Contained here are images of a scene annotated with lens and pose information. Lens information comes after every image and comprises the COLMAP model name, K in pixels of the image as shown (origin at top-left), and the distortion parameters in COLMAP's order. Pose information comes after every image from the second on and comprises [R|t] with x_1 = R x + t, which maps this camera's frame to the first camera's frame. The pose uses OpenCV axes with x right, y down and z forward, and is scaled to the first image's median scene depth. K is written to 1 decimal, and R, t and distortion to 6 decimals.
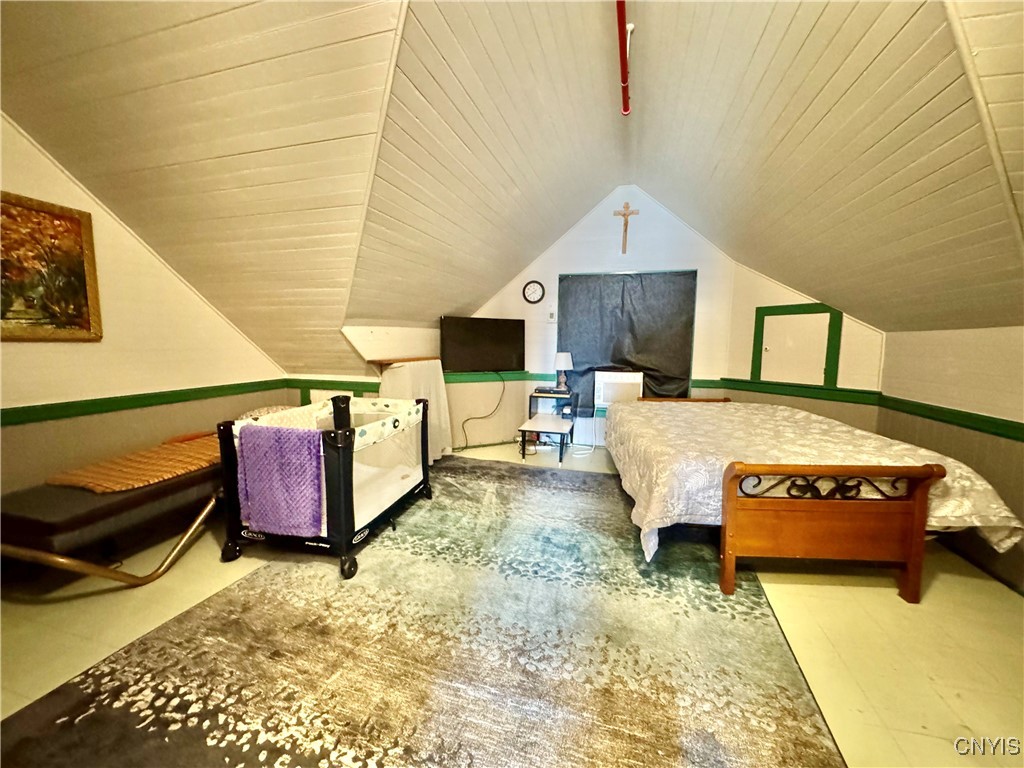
lens RADIAL K [[410.2, 0, 510.8], [0, 410.2, 381.9], [0, 0, 1]] dist [-0.006948, 0.000880]
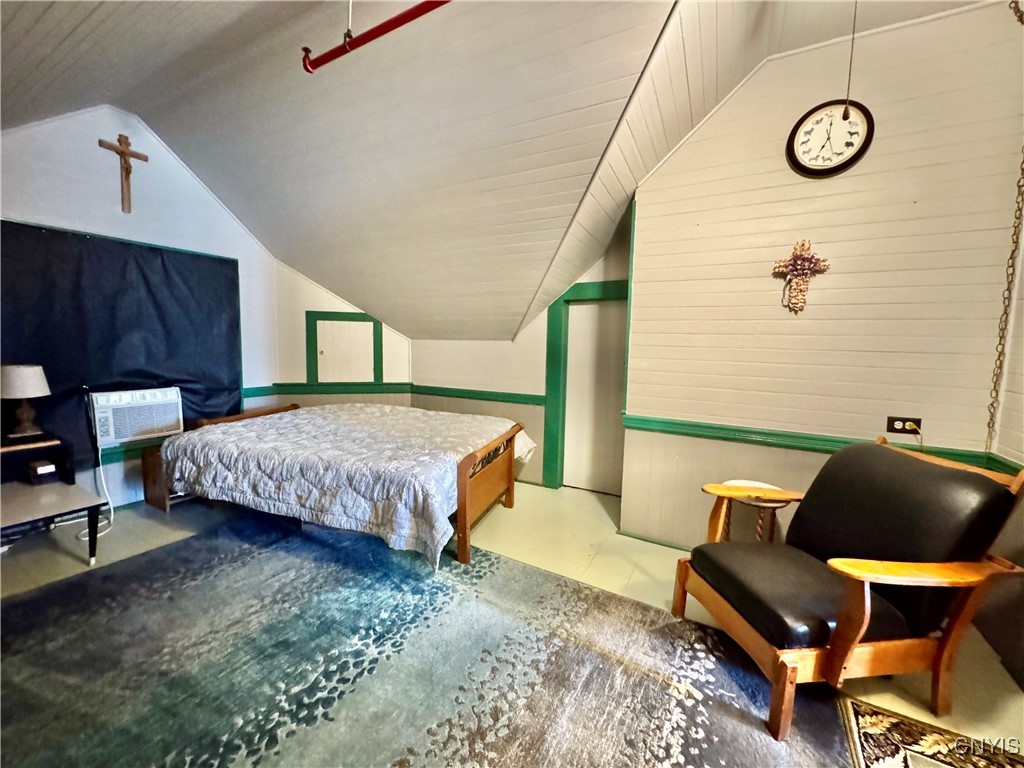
lens RADIAL K [[410.2, 0, 511.1], [0, 410.2, 383.4], [0, 0, 1]] dist [-0.006948, 0.000880]
pose [[0.219935, -0.097768, 0.970603, -0.494191], [0.076645, 0.993621, 0.082719, -0.084816], [-0.972499, 0.056200, 0.226025, 0.497735]]
